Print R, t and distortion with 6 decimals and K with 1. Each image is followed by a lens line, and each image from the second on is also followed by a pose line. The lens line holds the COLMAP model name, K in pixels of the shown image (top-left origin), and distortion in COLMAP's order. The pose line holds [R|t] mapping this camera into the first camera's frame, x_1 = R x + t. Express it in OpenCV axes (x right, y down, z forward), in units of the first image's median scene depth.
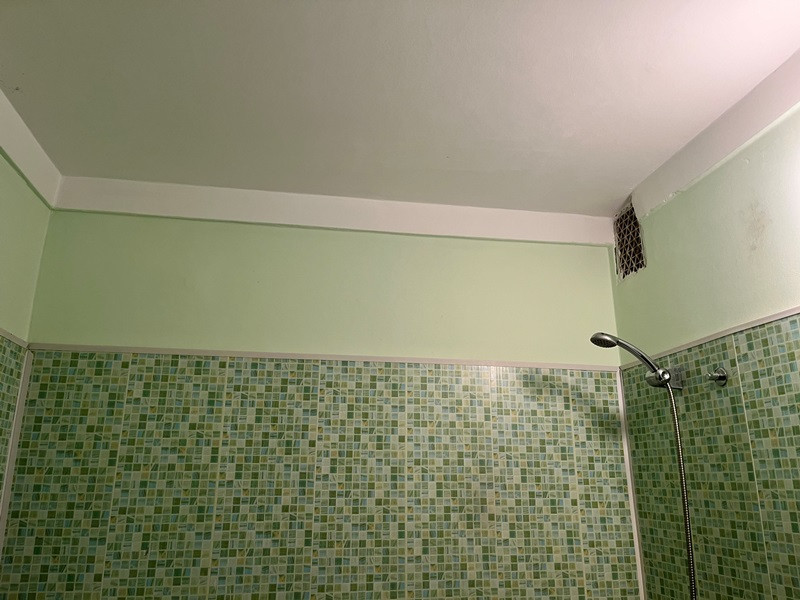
lens RADIAL K [[615.2, 0, 404.3], [0, 615.2, 286.6], [0, 0, 1]] dist [0.032640, -0.051095]
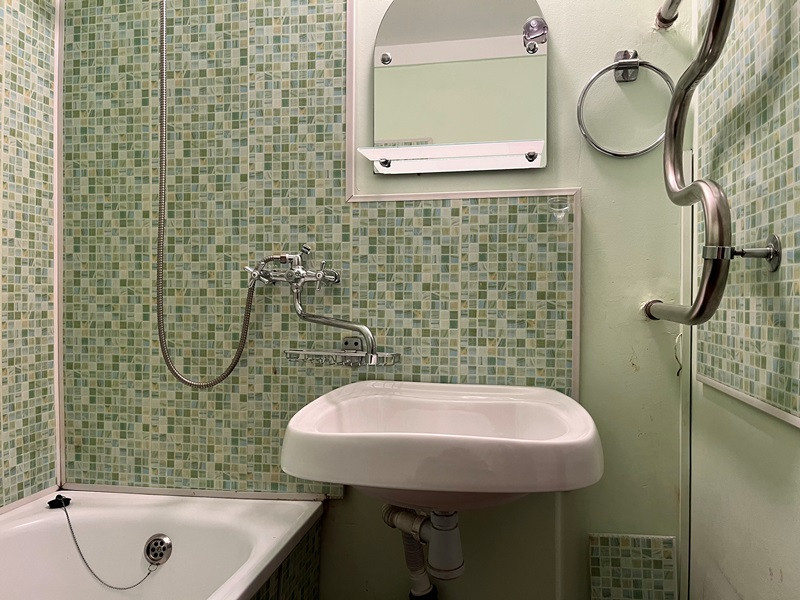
lens RADIAL K [[615.2, 0, 402.3], [0, 615.2, 296.1], [0, 0, 1]] dist [0.032640, -0.051095]
pose [[0.360714, -0.002416, 0.932673, -0.275441], [-0.283672, 0.952337, 0.112178, 0.102983], [-0.888491, -0.305038, 0.342836, 0.305619]]
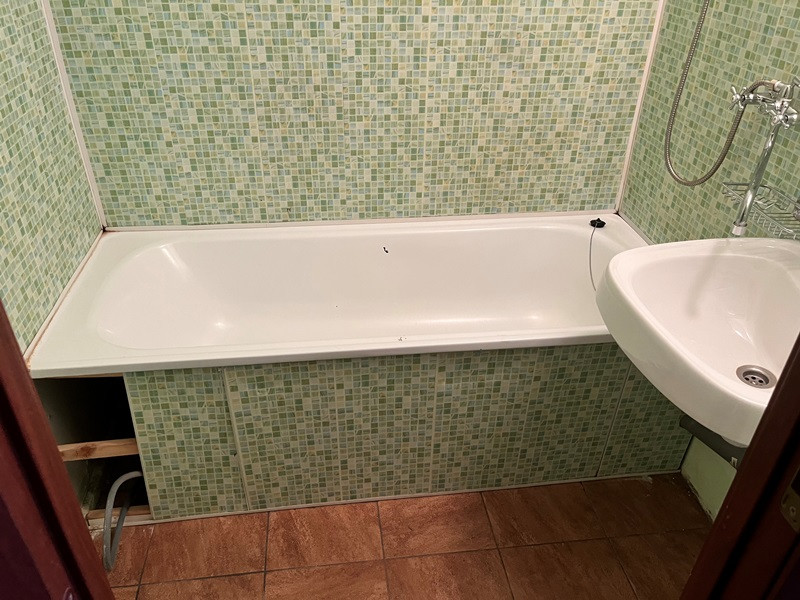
lens RADIAL K [[615.2, 0, 392.5], [0, 615.2, 294.5], [0, 0, 1]] dist [0.032640, -0.051095]
pose [[0.998139, 0.040367, -0.045699, 0.006501], [0.008658, 0.648053, 0.761546, -0.229741], [0.060357, -0.760525, 0.646497, 0.019718]]
